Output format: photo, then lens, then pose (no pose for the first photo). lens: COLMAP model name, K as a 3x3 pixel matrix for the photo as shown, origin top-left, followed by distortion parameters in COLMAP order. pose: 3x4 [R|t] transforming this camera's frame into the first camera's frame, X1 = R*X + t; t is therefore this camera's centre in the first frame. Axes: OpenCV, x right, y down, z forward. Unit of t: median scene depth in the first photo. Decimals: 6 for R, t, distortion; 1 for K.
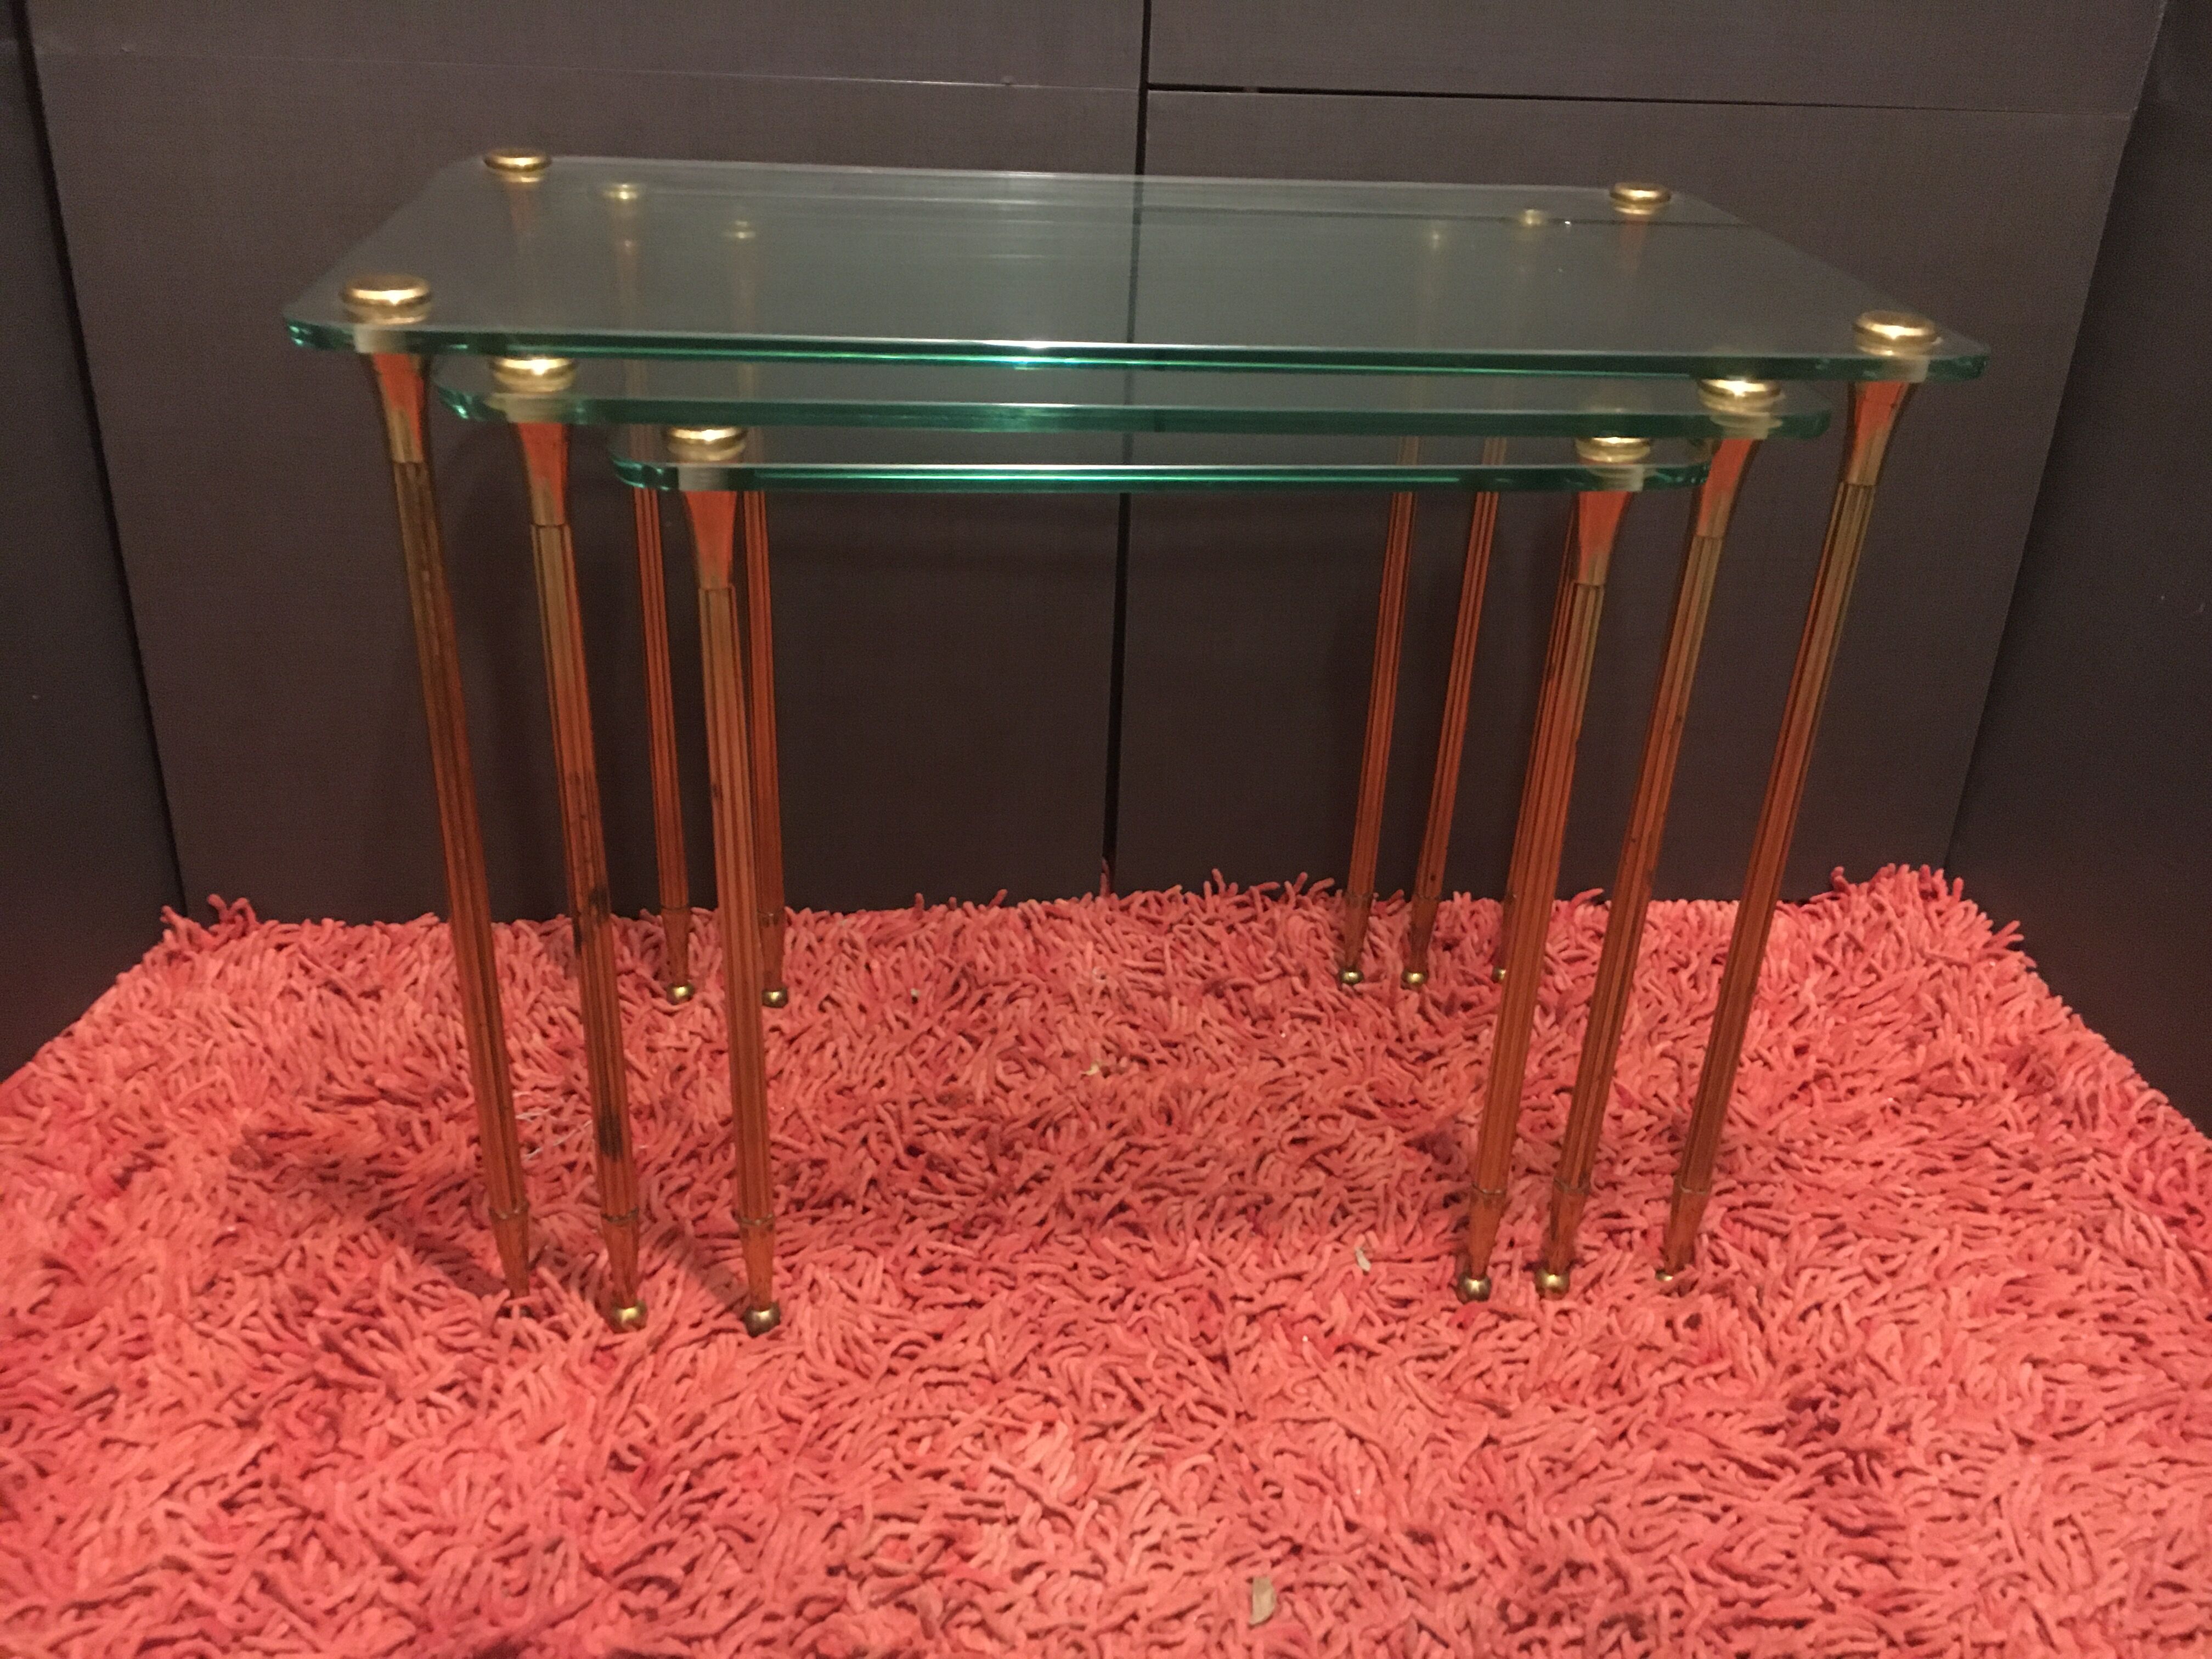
lens RADIAL K [[1911.4, 0, 1116.7], [0, 1911.4, 816.5], [0, 0, 1]] dist [0.080571, -0.119254]
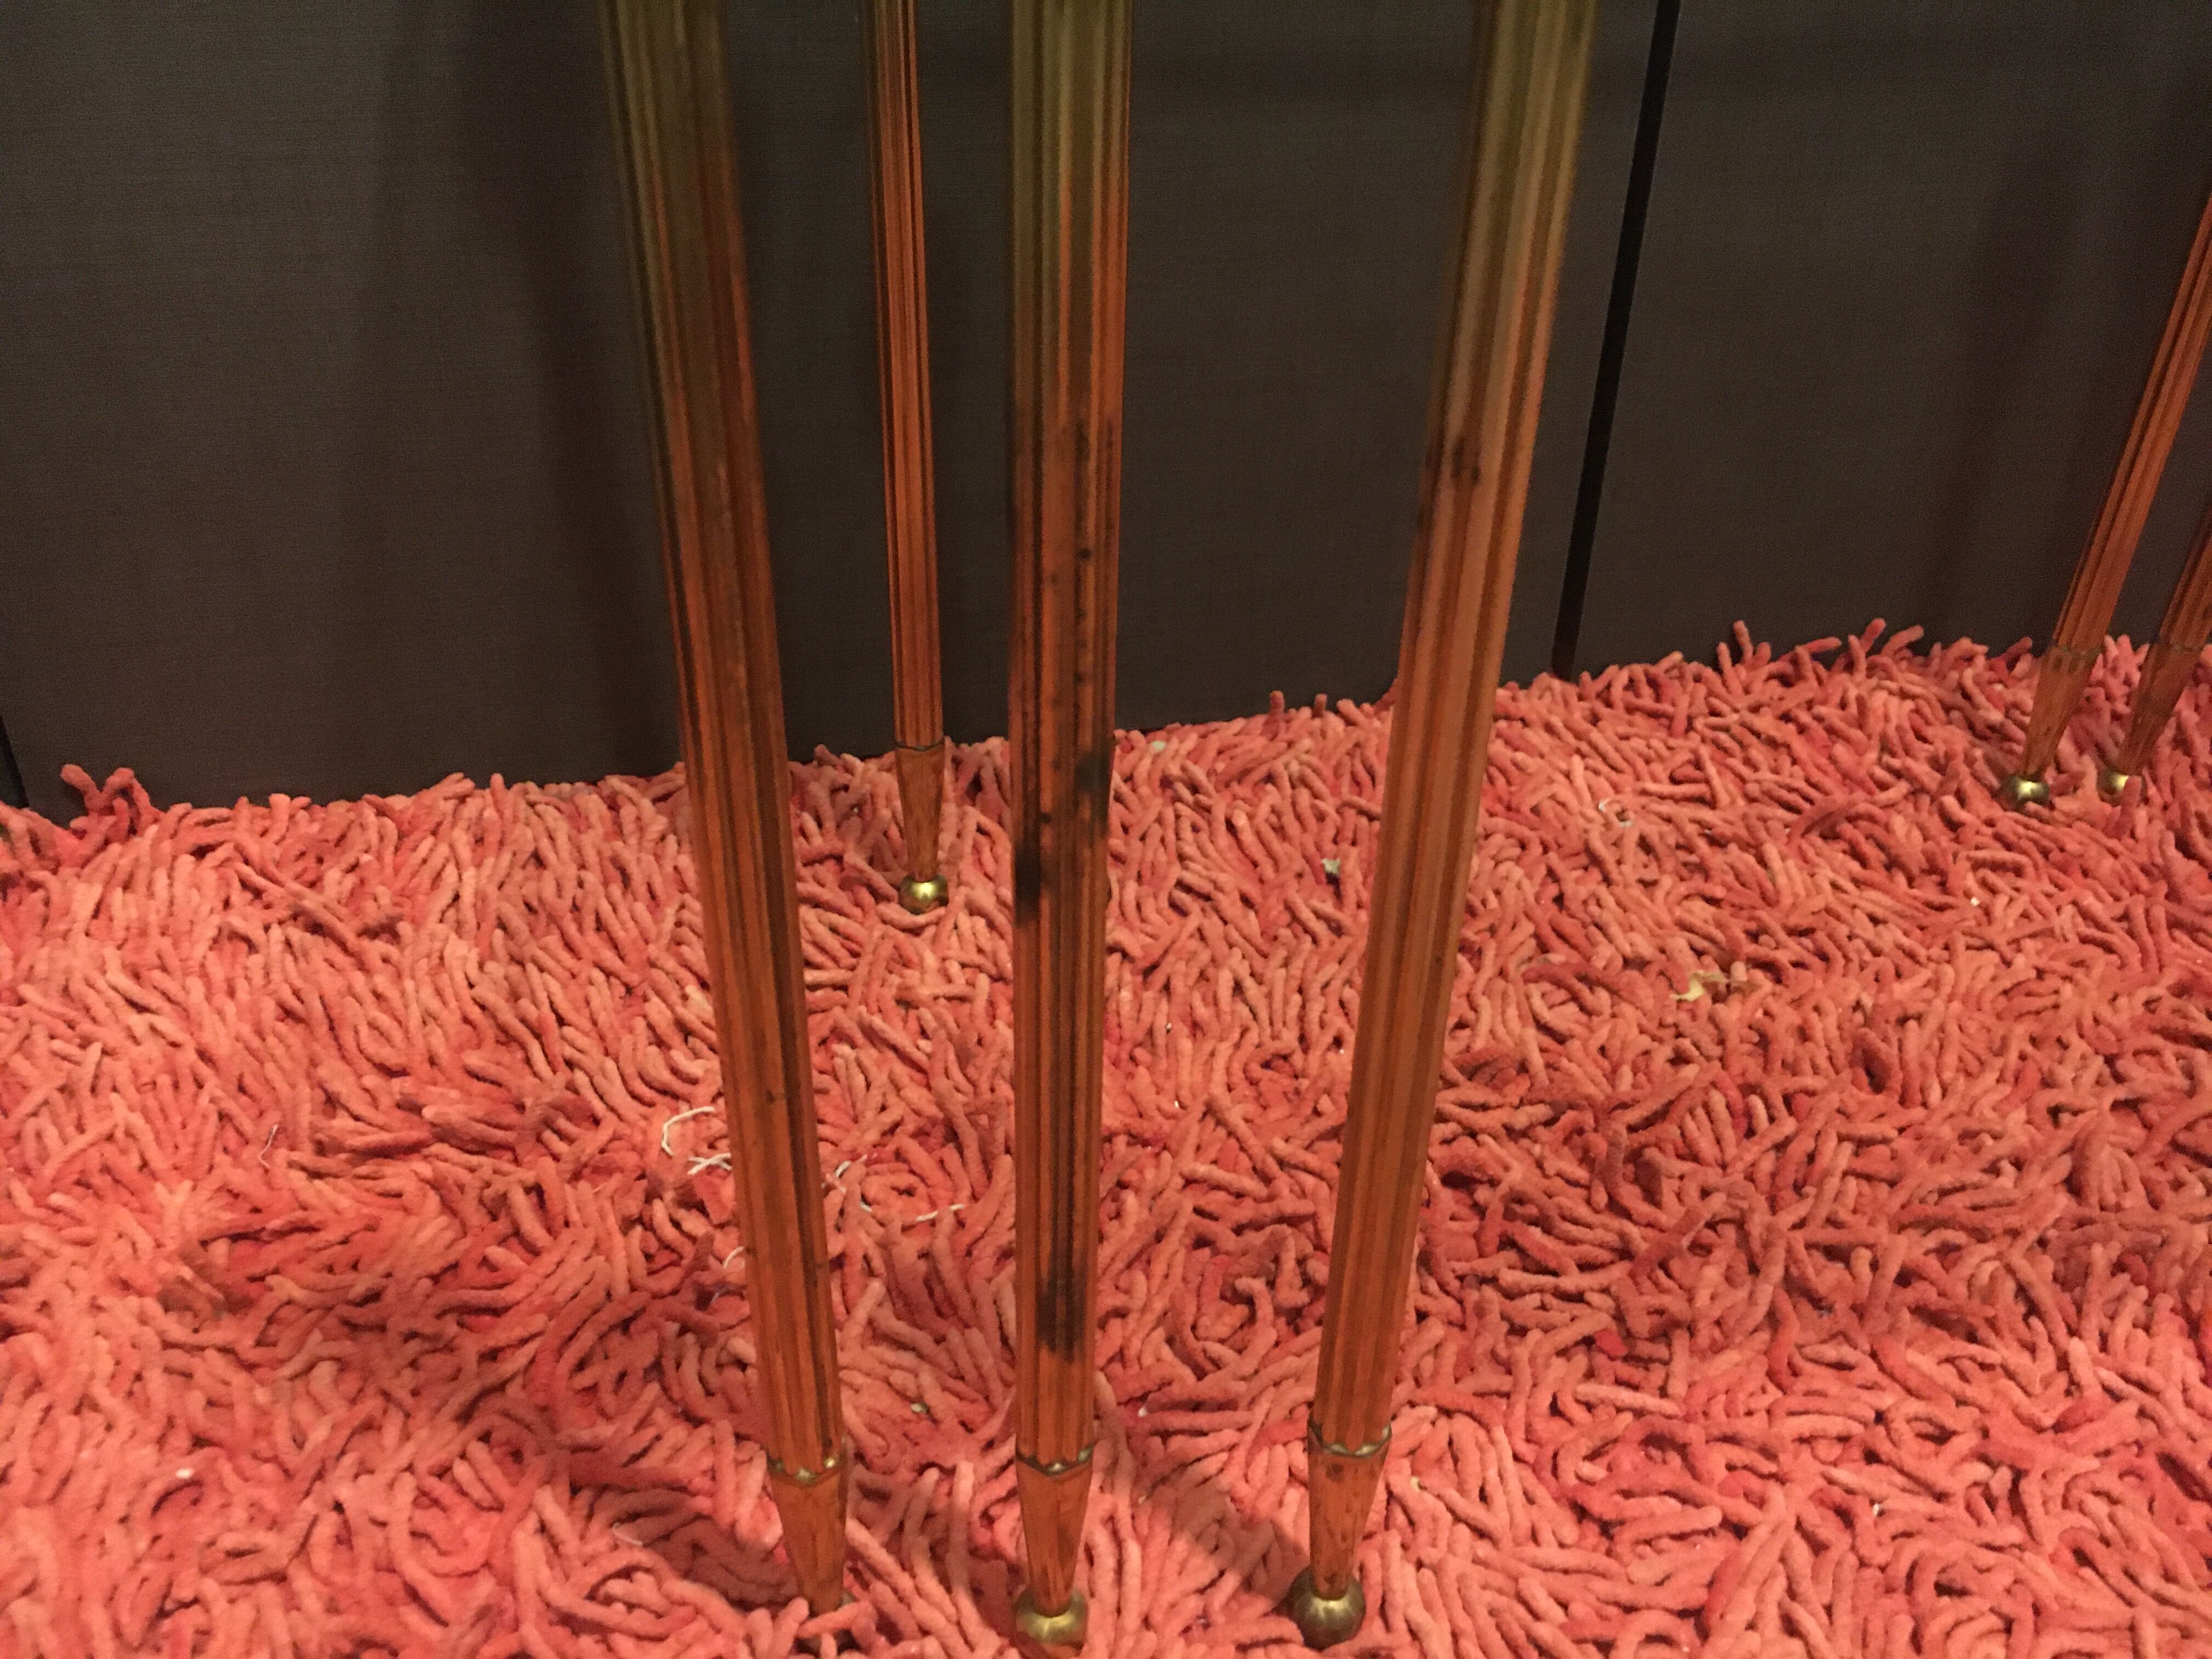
lens RADIAL K [[1911.4, 0, 1110.0], [0, 1911.4, 835.5], [0, 0, 1]] dist [0.080571, -0.119254]
pose [[0.997176, -0.061622, 0.042931, -0.223646], [0.055477, 0.989696, 0.132000, 0.003781], [-0.050623, -0.129245, 0.990320, 0.498051]]
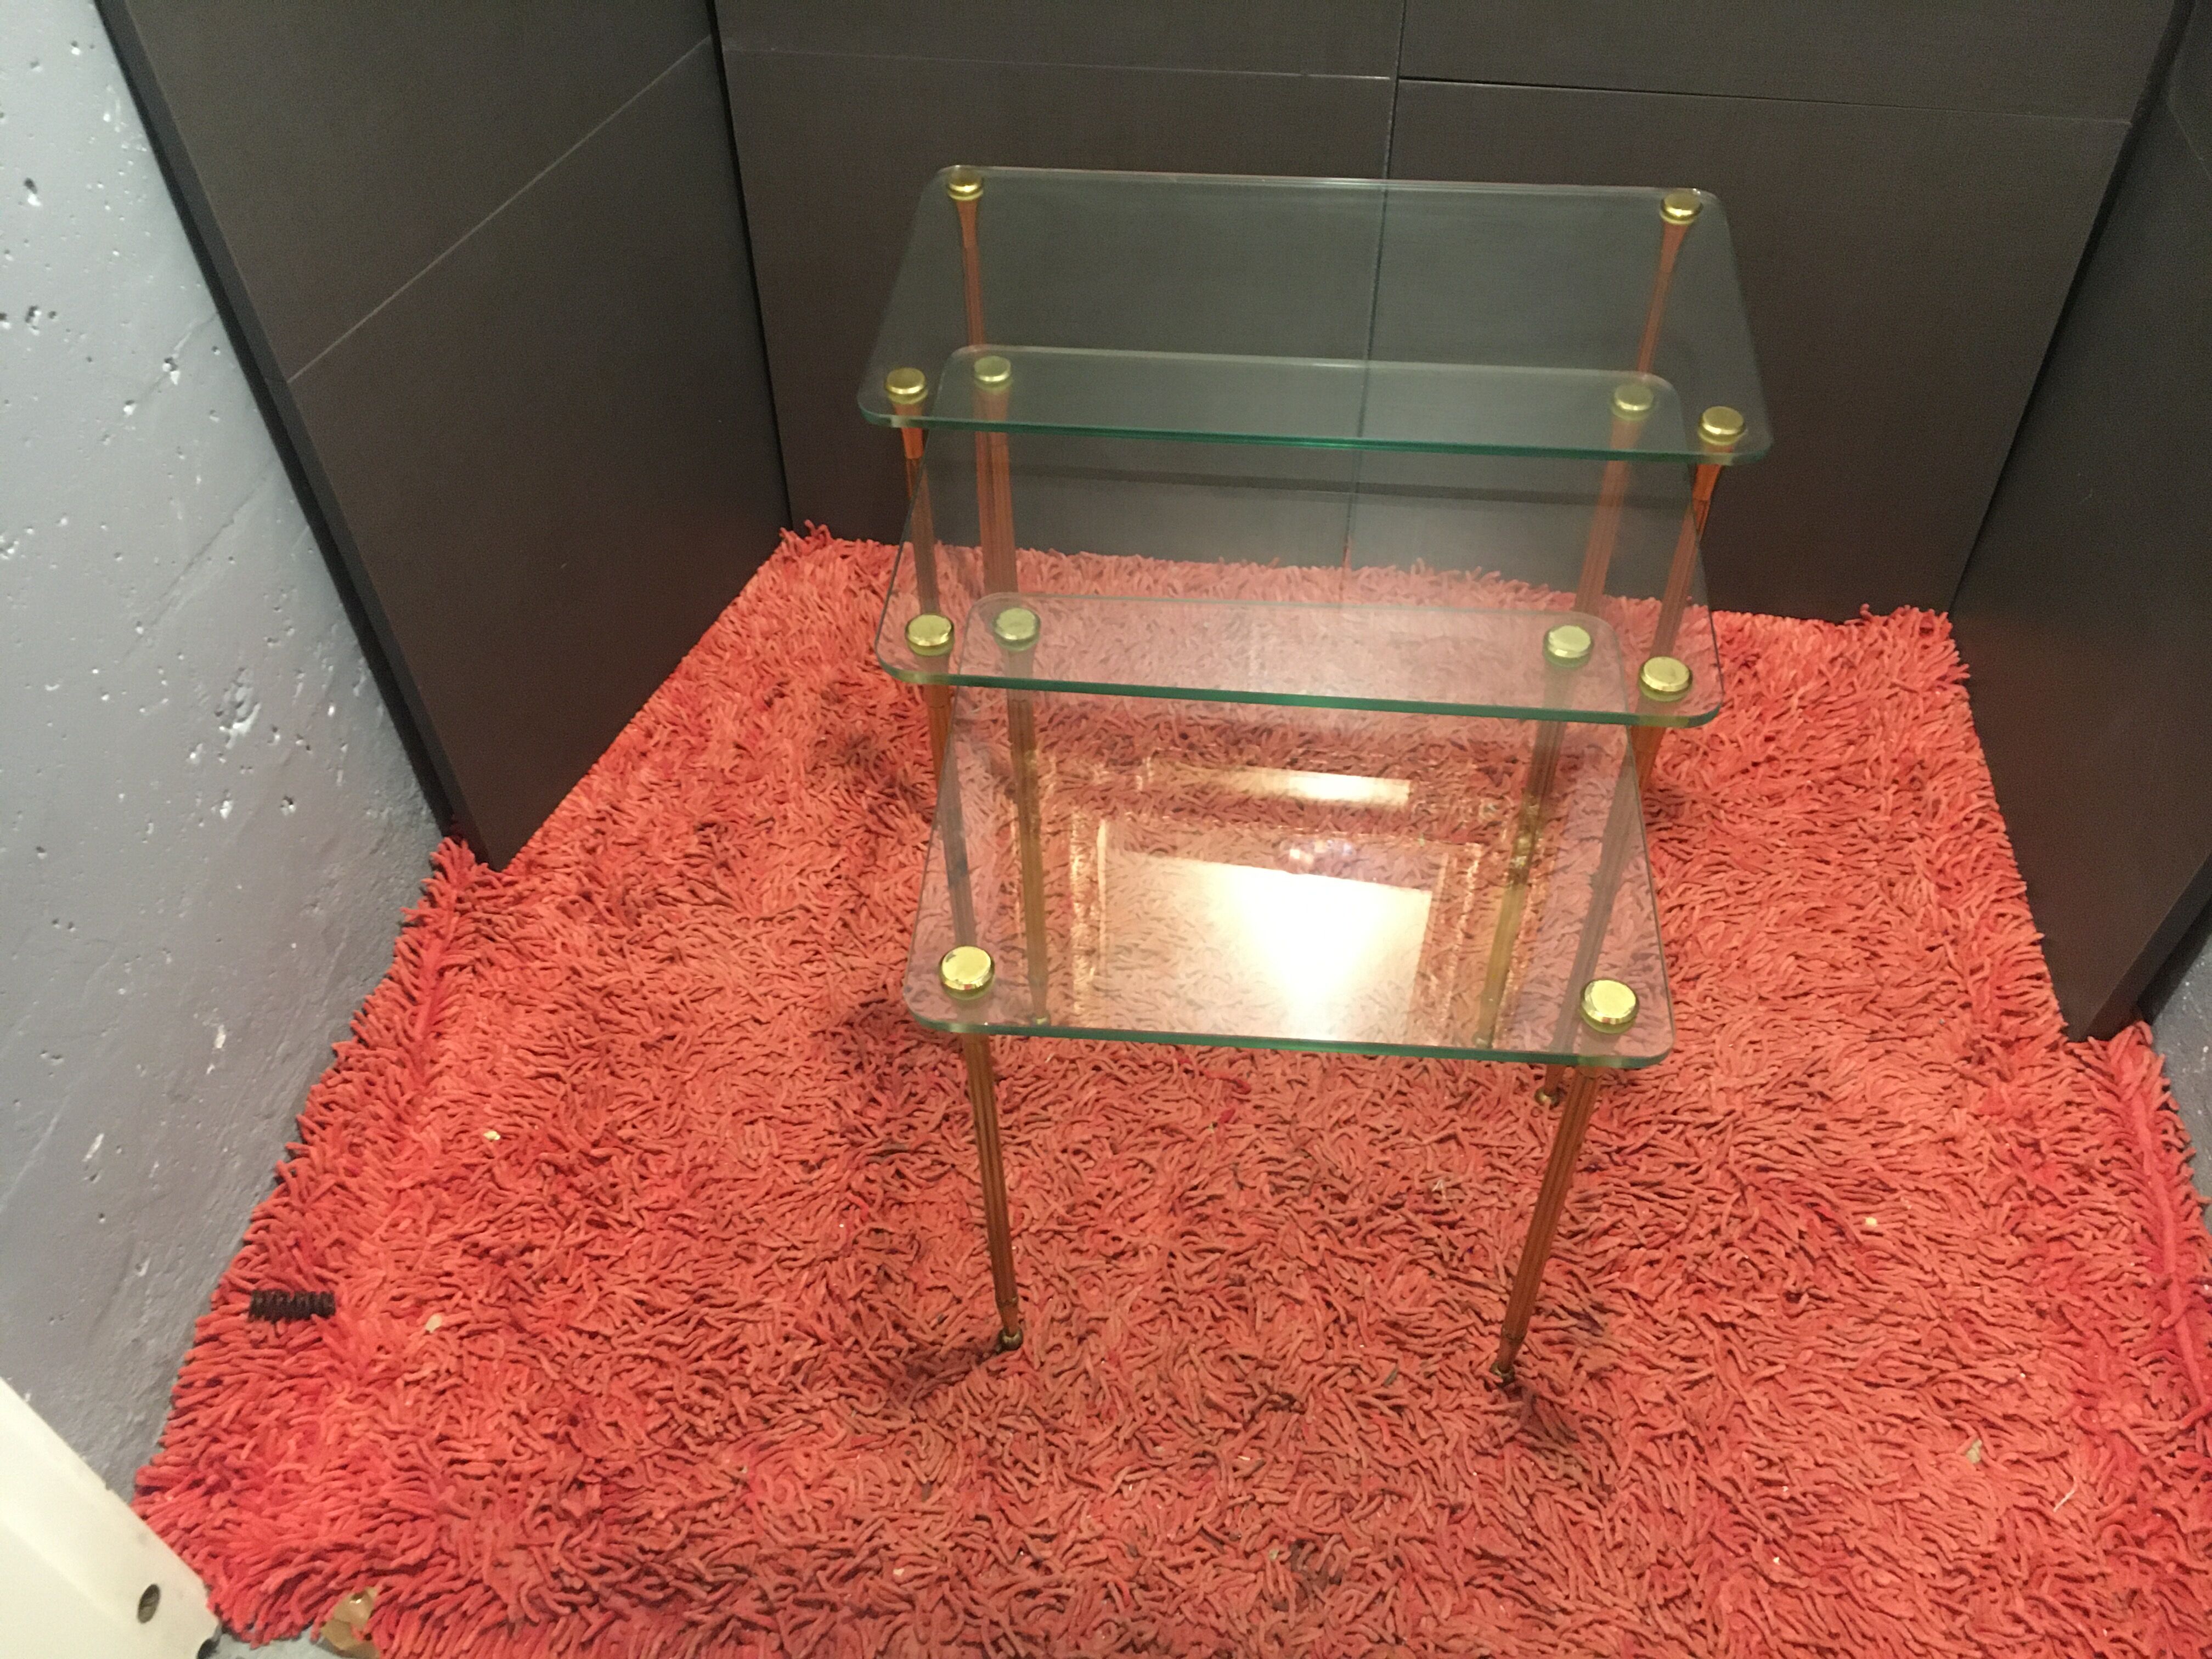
lens RADIAL K [[1926.3, 0, 1114.9], [0, 1926.3, 833.0], [0, 0, 1]] dist [0.088125, -0.052052]
pose [[0.965363, 0.147282, -0.215364, 0.226961], [-0.069335, 0.940572, 0.332441, -0.329269], [0.251528, -0.305994, 0.918205, -0.656681]]
